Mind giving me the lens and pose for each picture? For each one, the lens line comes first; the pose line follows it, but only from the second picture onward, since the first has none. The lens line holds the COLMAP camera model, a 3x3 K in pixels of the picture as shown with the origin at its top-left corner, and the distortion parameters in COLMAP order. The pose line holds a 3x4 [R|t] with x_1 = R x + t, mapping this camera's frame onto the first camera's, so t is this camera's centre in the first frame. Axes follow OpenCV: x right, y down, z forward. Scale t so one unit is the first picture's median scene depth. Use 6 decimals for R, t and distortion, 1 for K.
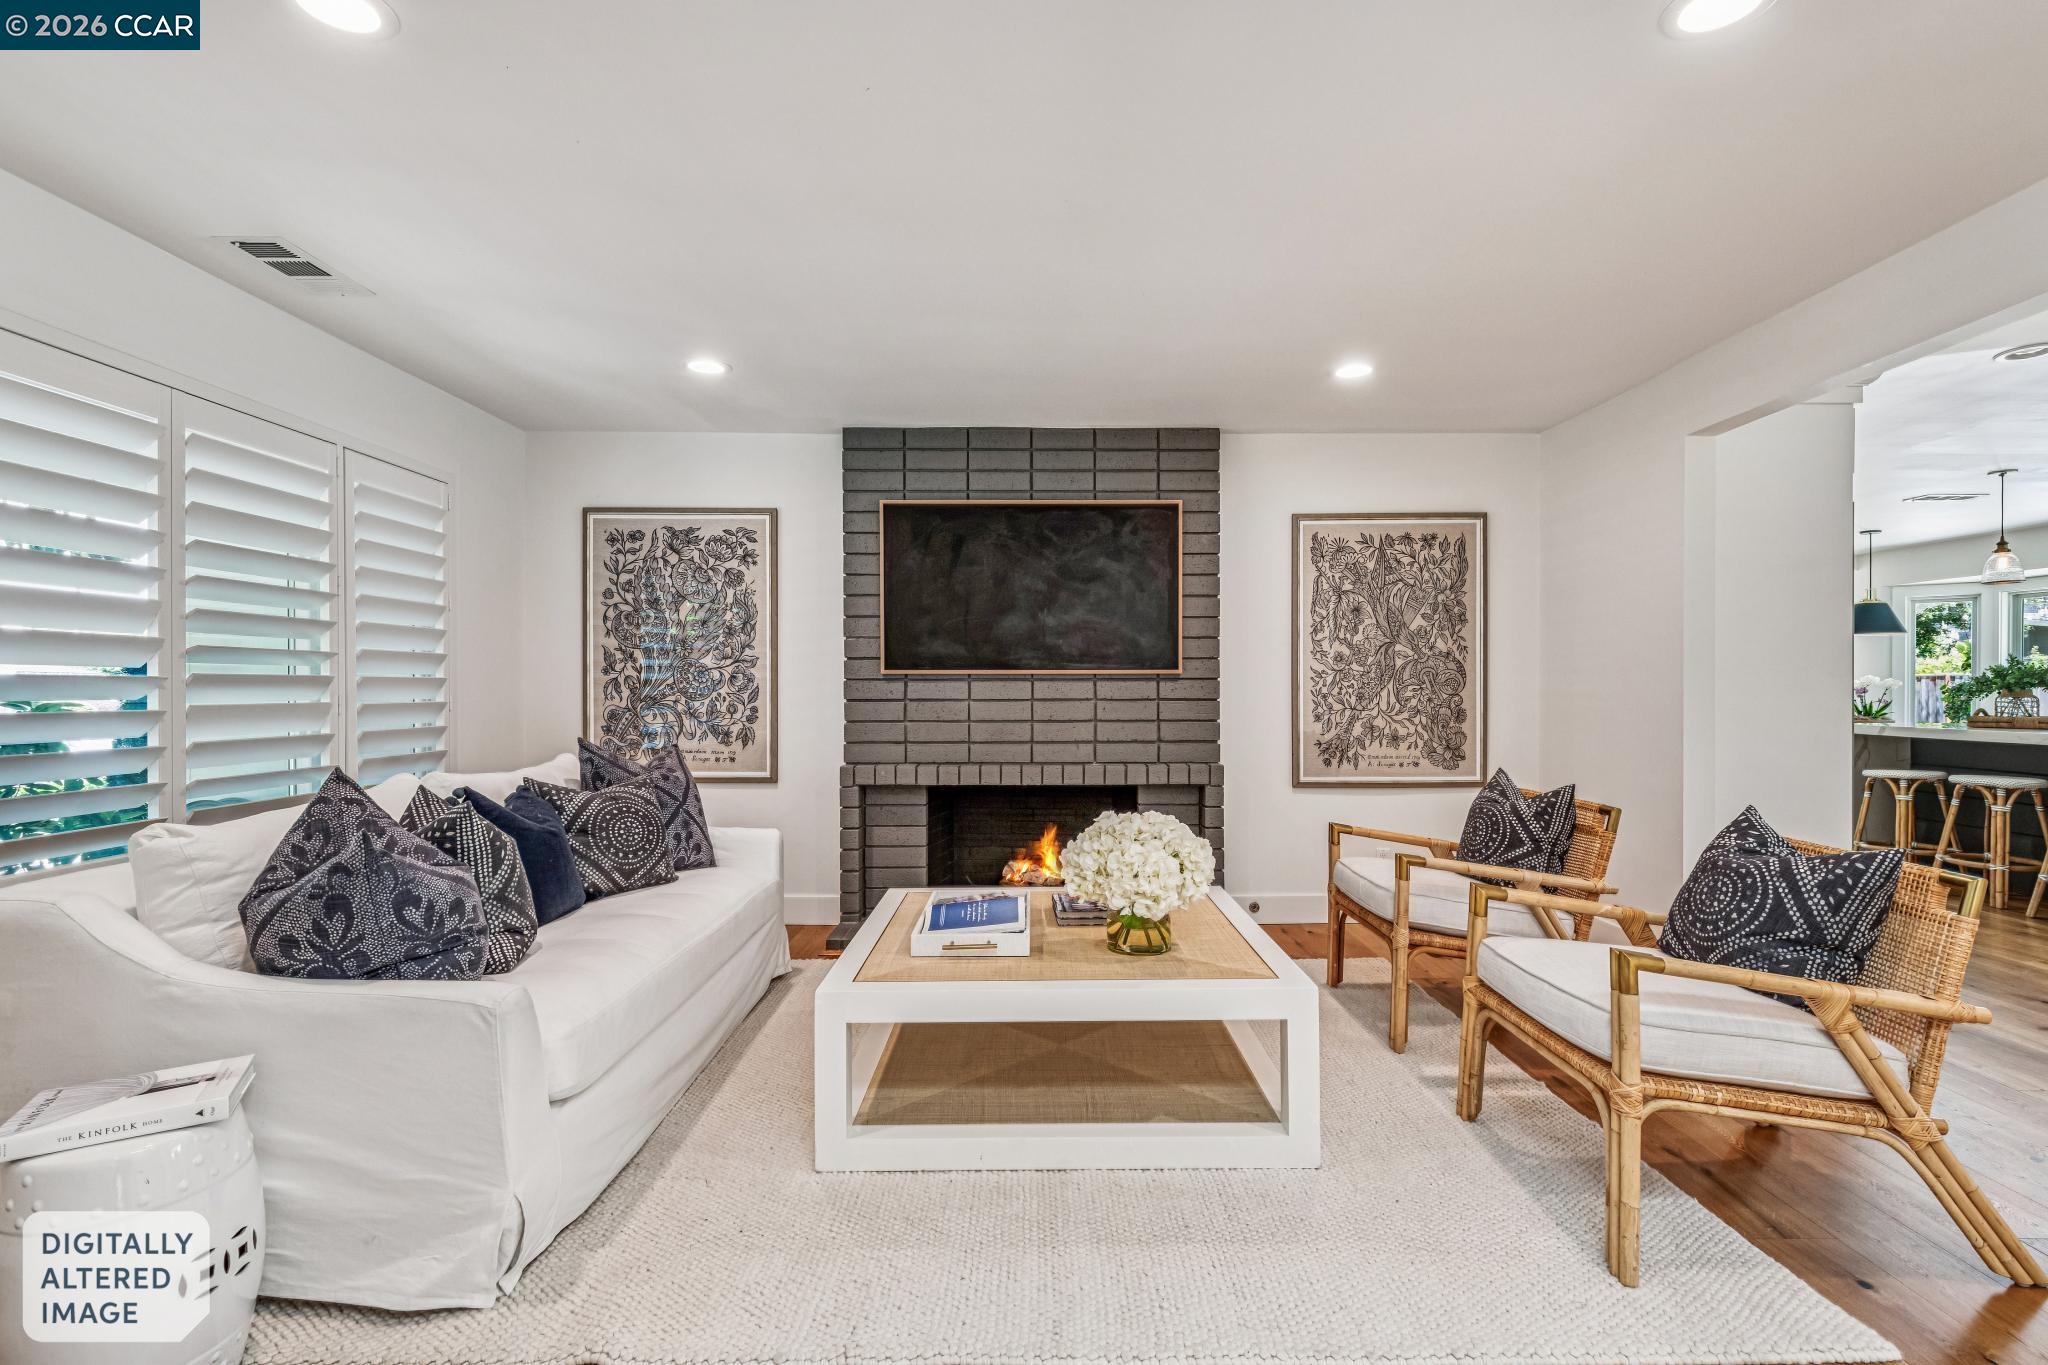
lens RADIAL K [[945.7, 0, 1024.0], [0, 945.7, 682.5], [0, 0, 1]] dist [0.000571, 0.000058]
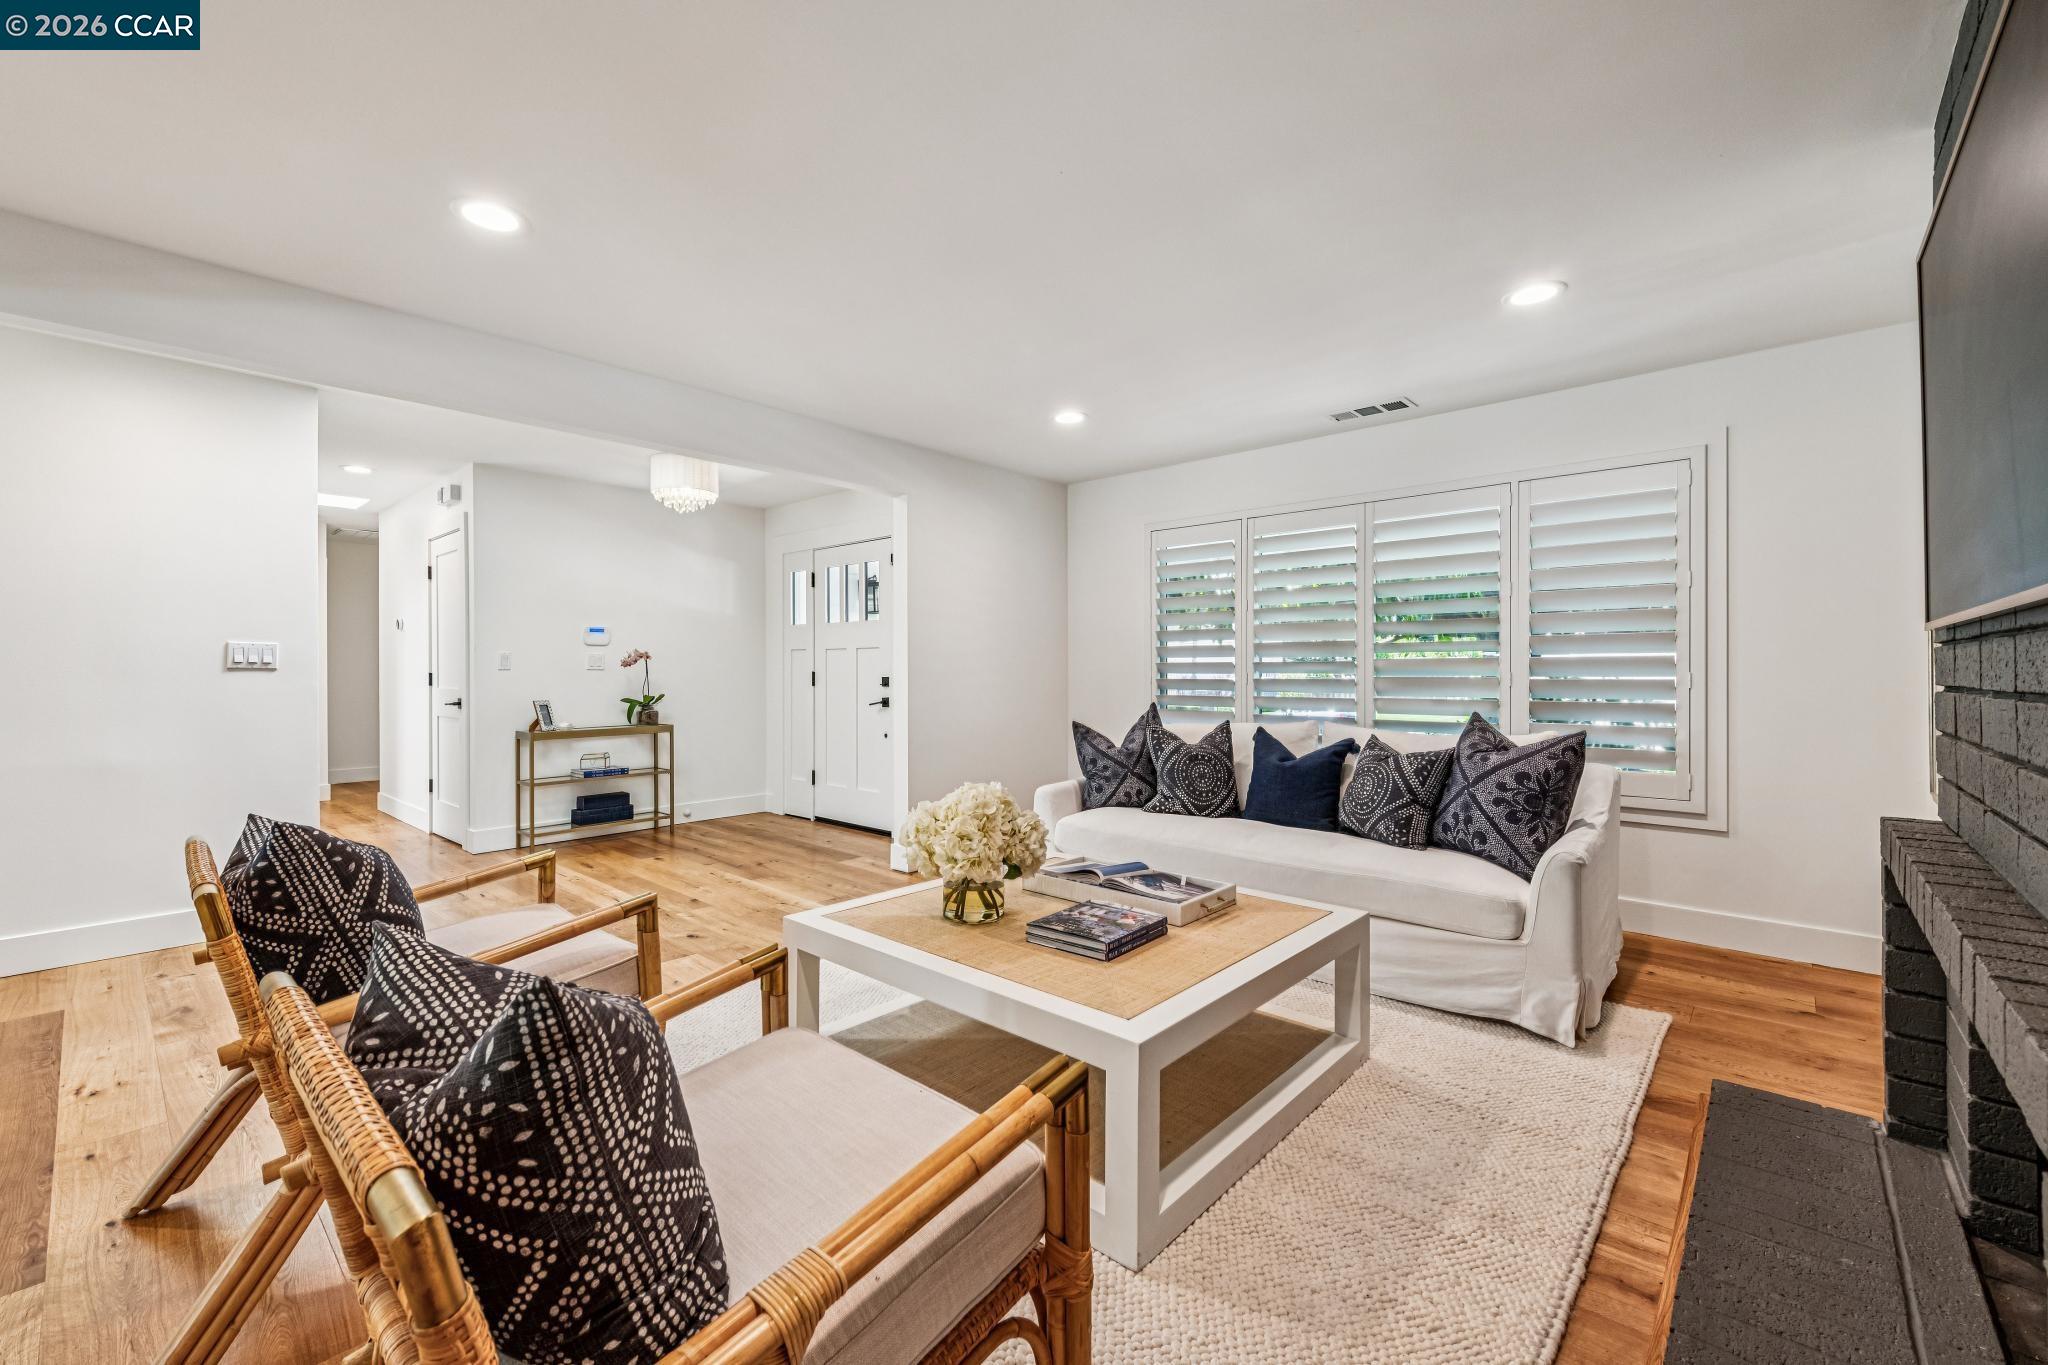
lens RADIAL K [[839.8, 0, 1024.0], [0, 839.8, 682.5], [0, 0, 1]] dist [-0.000256, 0.005470]
pose [[-0.669289, 0.017841, -0.742788, 0.593333], [0.002512, 0.999760, 0.021749, 0.000668], [0.742998, 0.012690, -0.669173, 1.237190]]
